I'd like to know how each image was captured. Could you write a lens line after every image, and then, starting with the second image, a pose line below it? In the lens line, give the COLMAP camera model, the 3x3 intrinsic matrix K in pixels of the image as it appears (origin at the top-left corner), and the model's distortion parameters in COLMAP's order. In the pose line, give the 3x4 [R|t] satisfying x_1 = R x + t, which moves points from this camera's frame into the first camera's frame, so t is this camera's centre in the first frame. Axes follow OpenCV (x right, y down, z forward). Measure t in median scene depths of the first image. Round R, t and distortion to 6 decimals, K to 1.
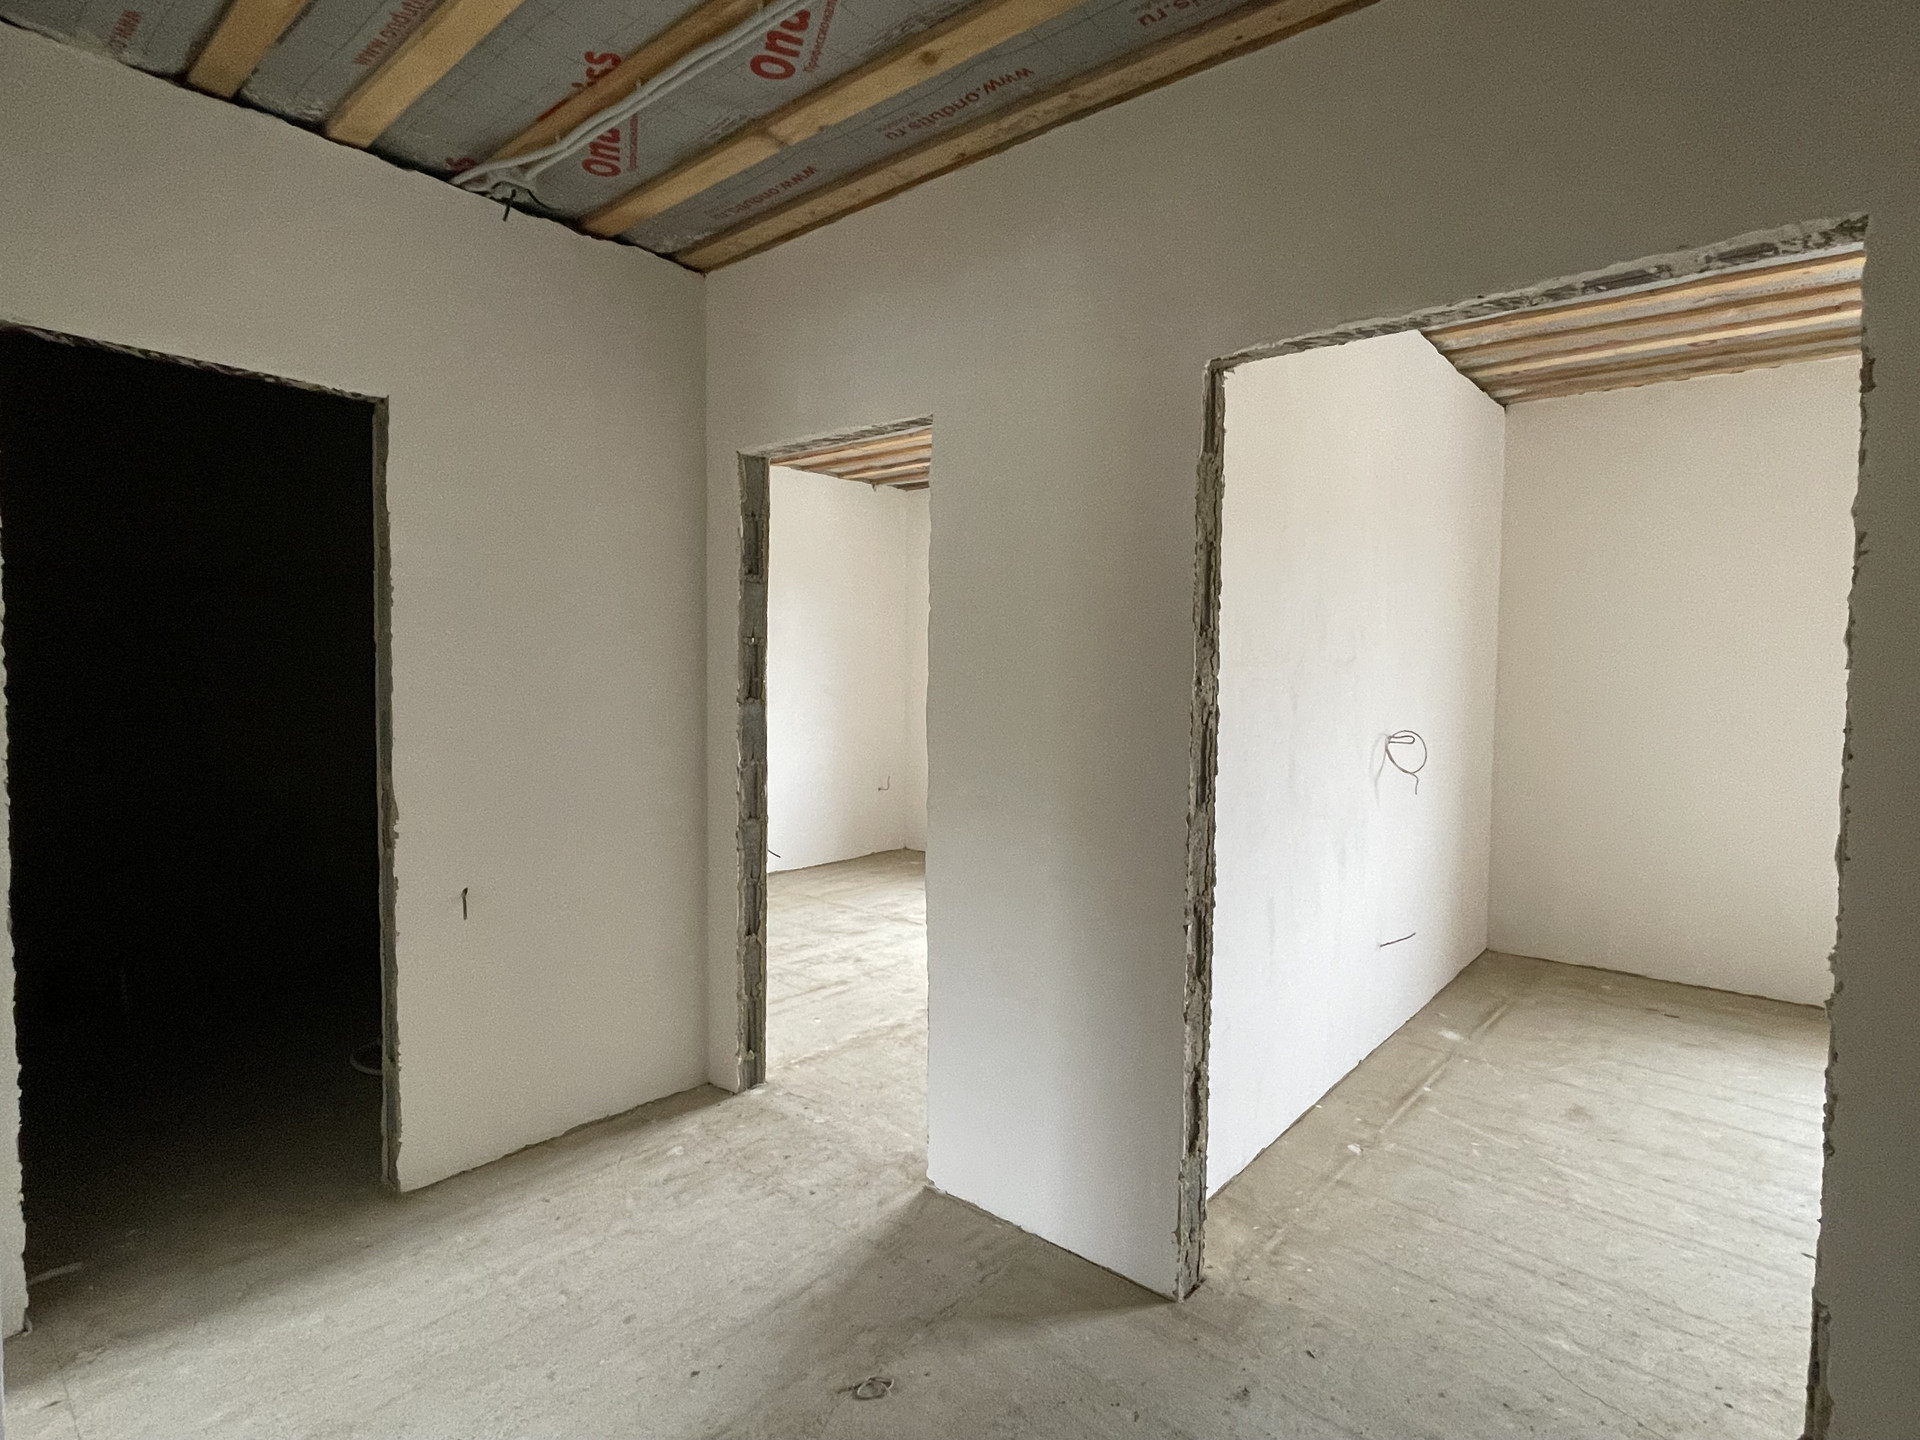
lens RADIAL K [[982.4, 0, 964.7], [0, 982.4, 714.7], [0, 0, 1]] dist [-0.000593, -0.001794]
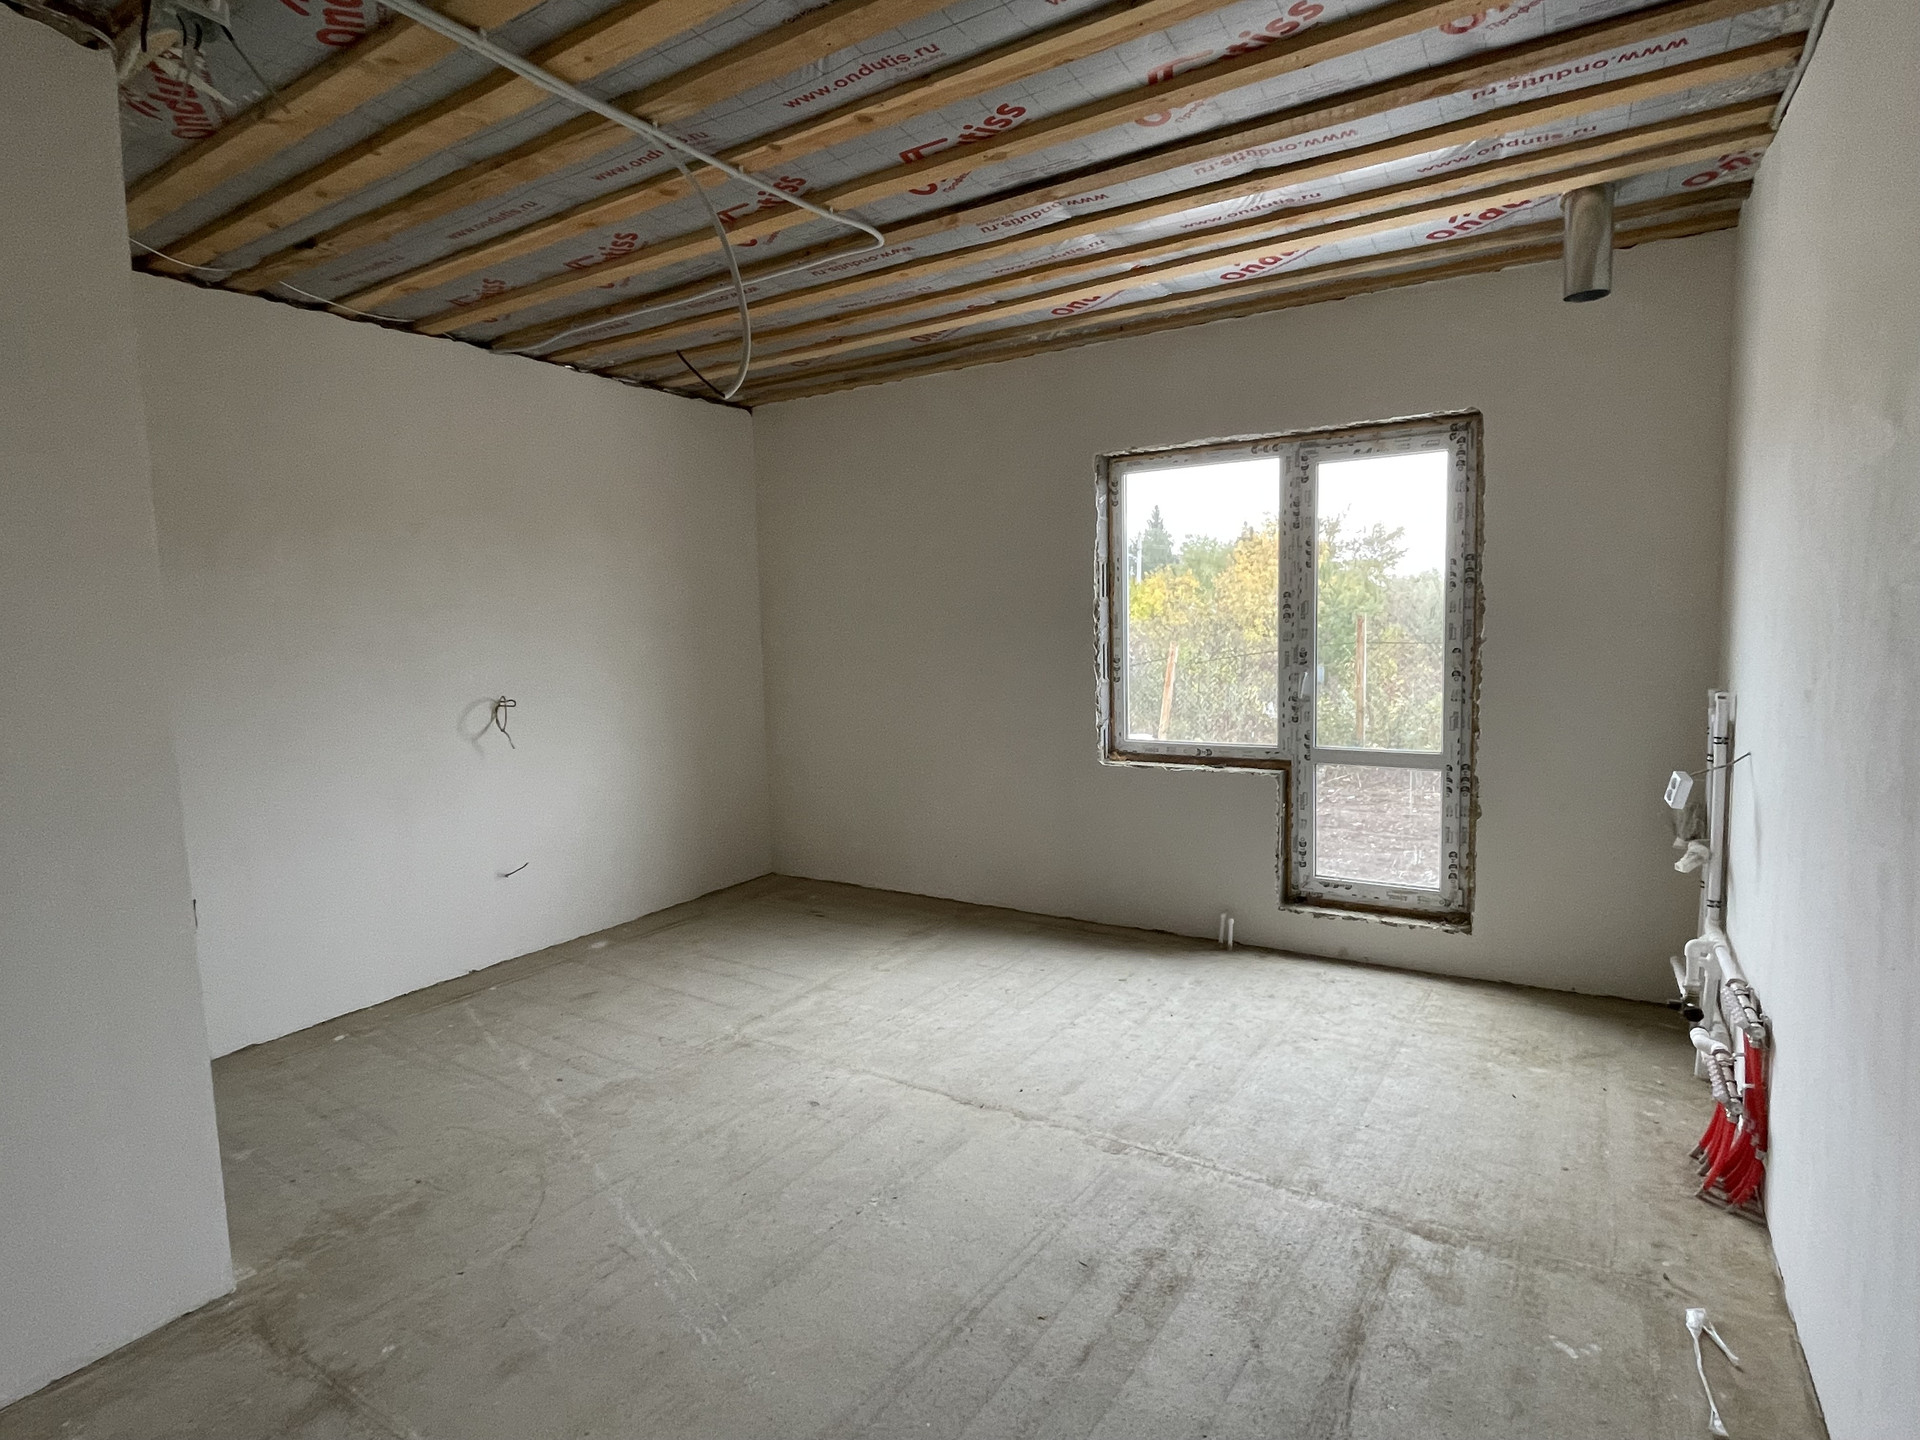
lens RADIAL K [[982.4, 0, 951.3], [0, 982.4, 720.9], [0, 0, 1]] dist [-0.000593, -0.001794]
pose [[0.990181, -0.053598, 0.129110, 0.842329], [0.047157, 0.997510, 0.052443, 0.005835], [-0.131599, -0.045839, 0.990243, -0.270616]]
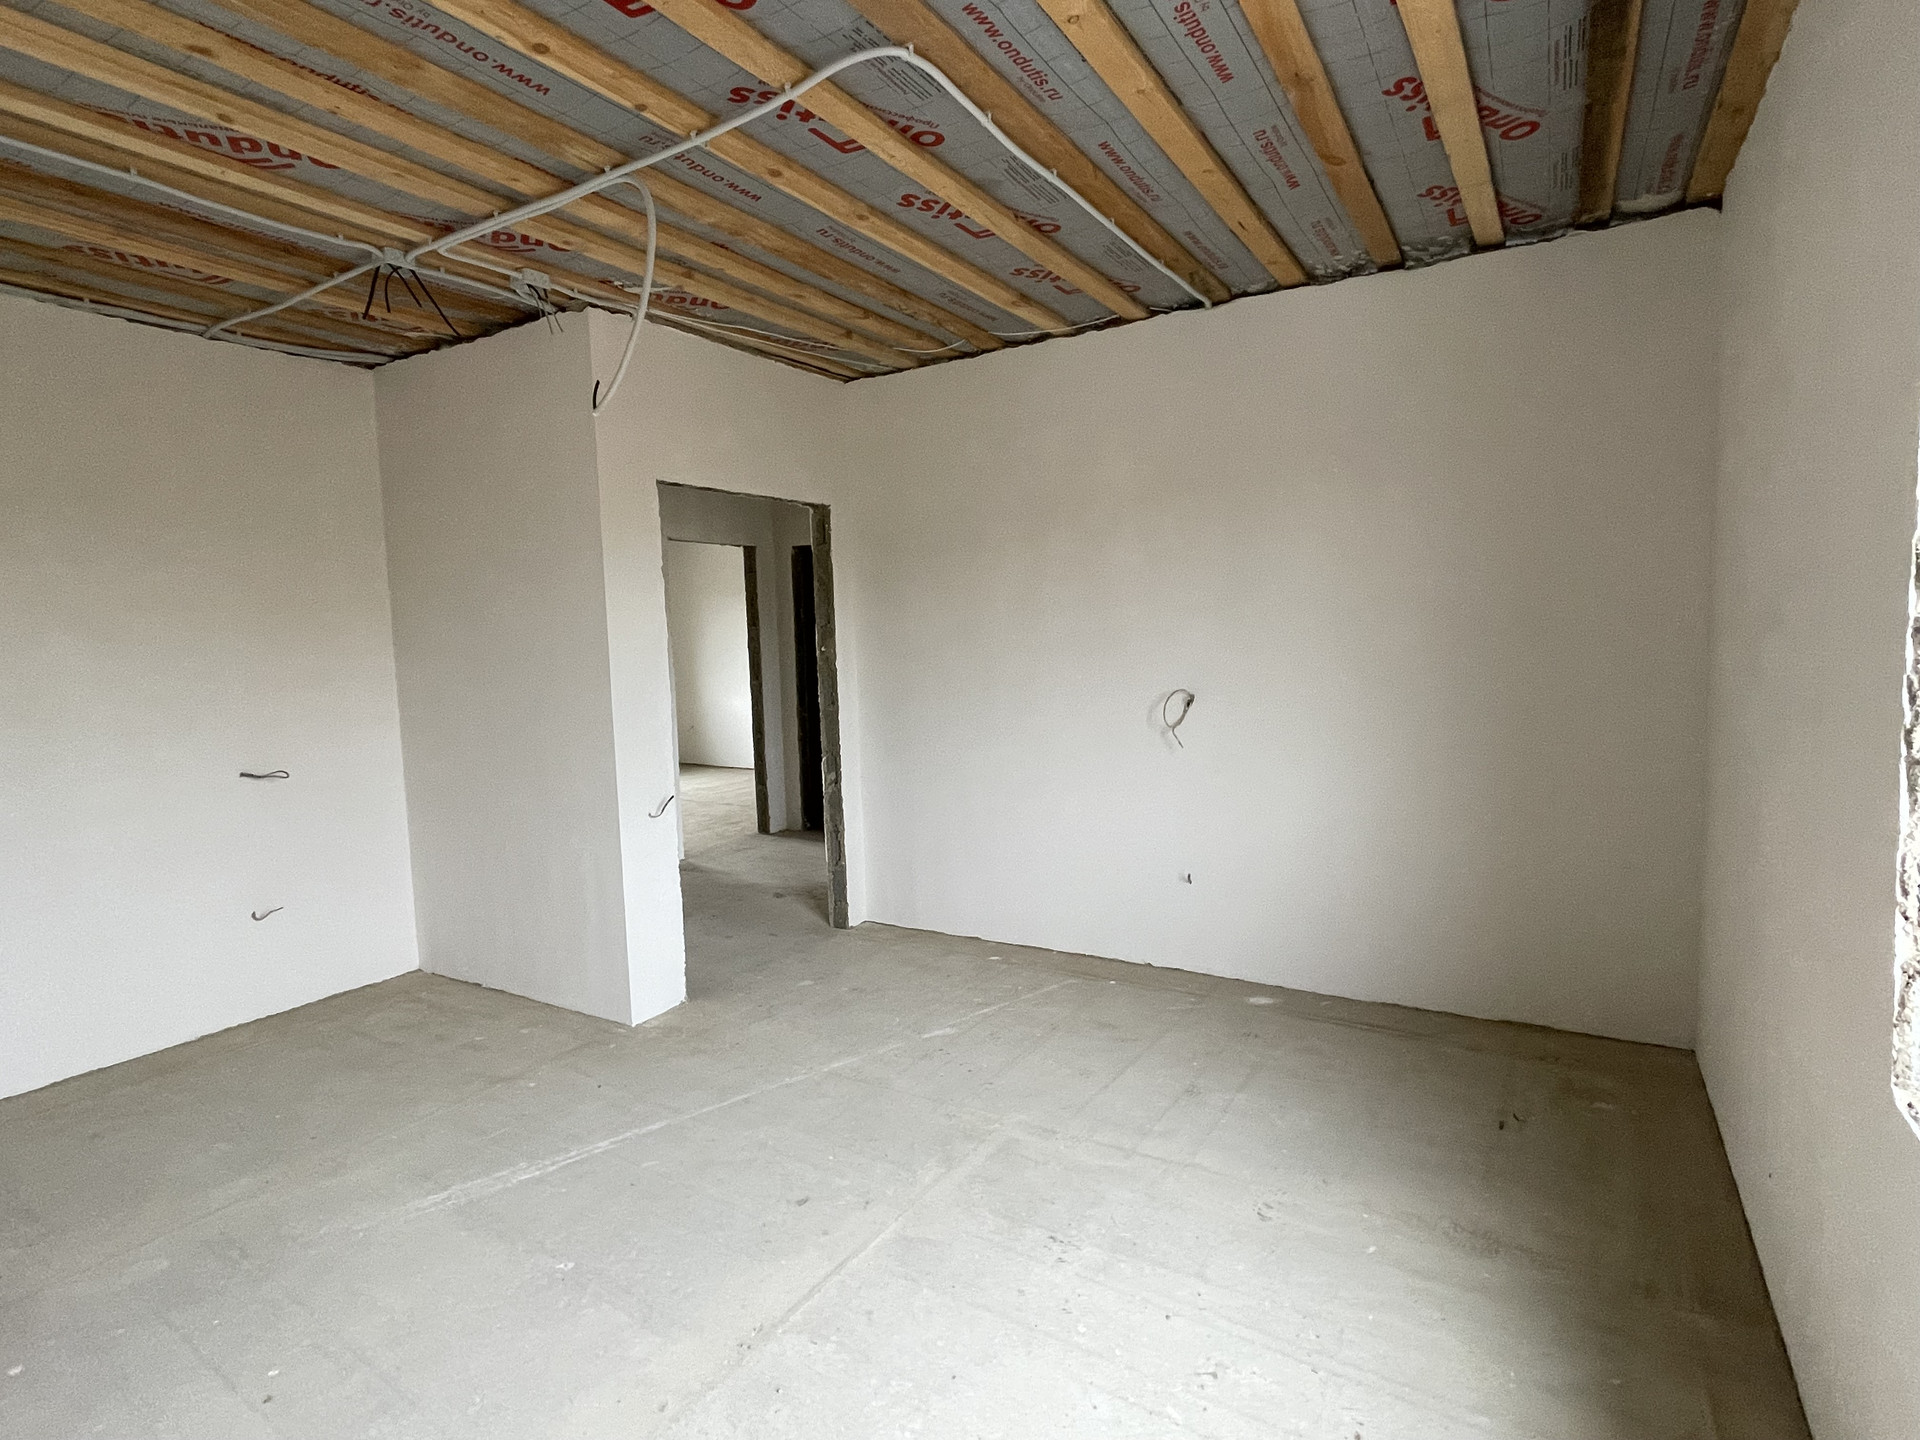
lens RADIAL K [[982.4, 0, 956.2], [0, 982.4, 705.4], [0, 0, 1]] dist [-0.000593, -0.001794]
pose [[0.146513, 0.055100, -0.987673, 1.521298], [-0.016915, 0.998441, 0.053191, -0.022735], [0.989064, 0.008913, 0.147216, 0.583086]]
